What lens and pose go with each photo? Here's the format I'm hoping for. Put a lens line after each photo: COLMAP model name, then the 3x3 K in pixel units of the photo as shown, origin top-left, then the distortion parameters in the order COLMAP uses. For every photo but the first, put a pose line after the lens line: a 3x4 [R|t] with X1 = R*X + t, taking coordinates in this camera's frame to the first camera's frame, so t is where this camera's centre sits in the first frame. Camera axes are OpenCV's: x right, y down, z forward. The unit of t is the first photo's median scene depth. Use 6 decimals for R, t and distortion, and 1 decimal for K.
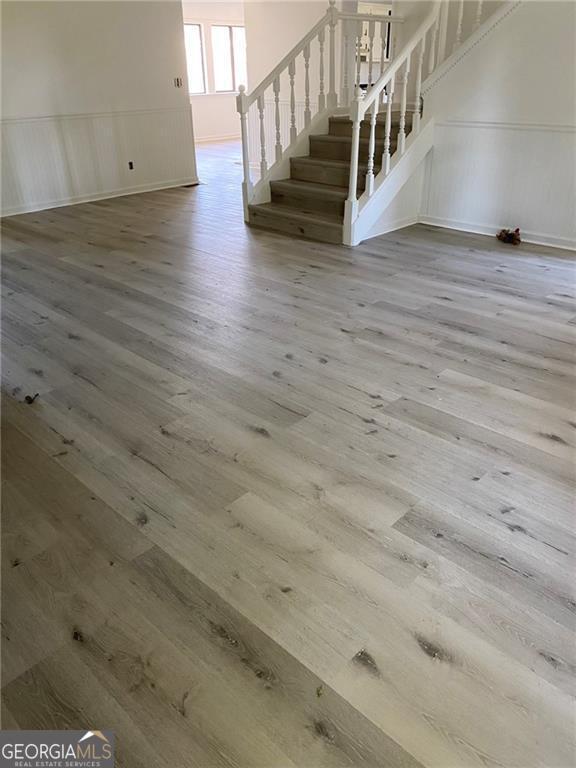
lens RADIAL K [[591.3, 0, 288.0], [0, 591.3, 384.0], [0, 0, 1]] dist [0.057980, -0.056145]
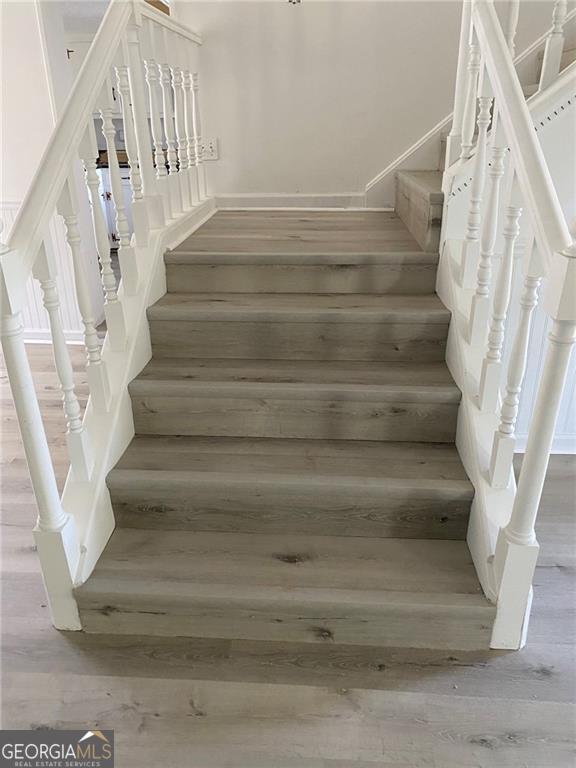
lens RADIAL K [[591.3, 0, 288.0], [0, 591.3, 384.0], [0, 0, 1]] dist [0.057980, -0.056145]
pose [[0.761013, -0.260133, 0.594298, -0.147494], [0.303668, 0.952366, 0.028010, -0.410631], [-0.573275, 0.159154, 0.803757, 0.763035]]
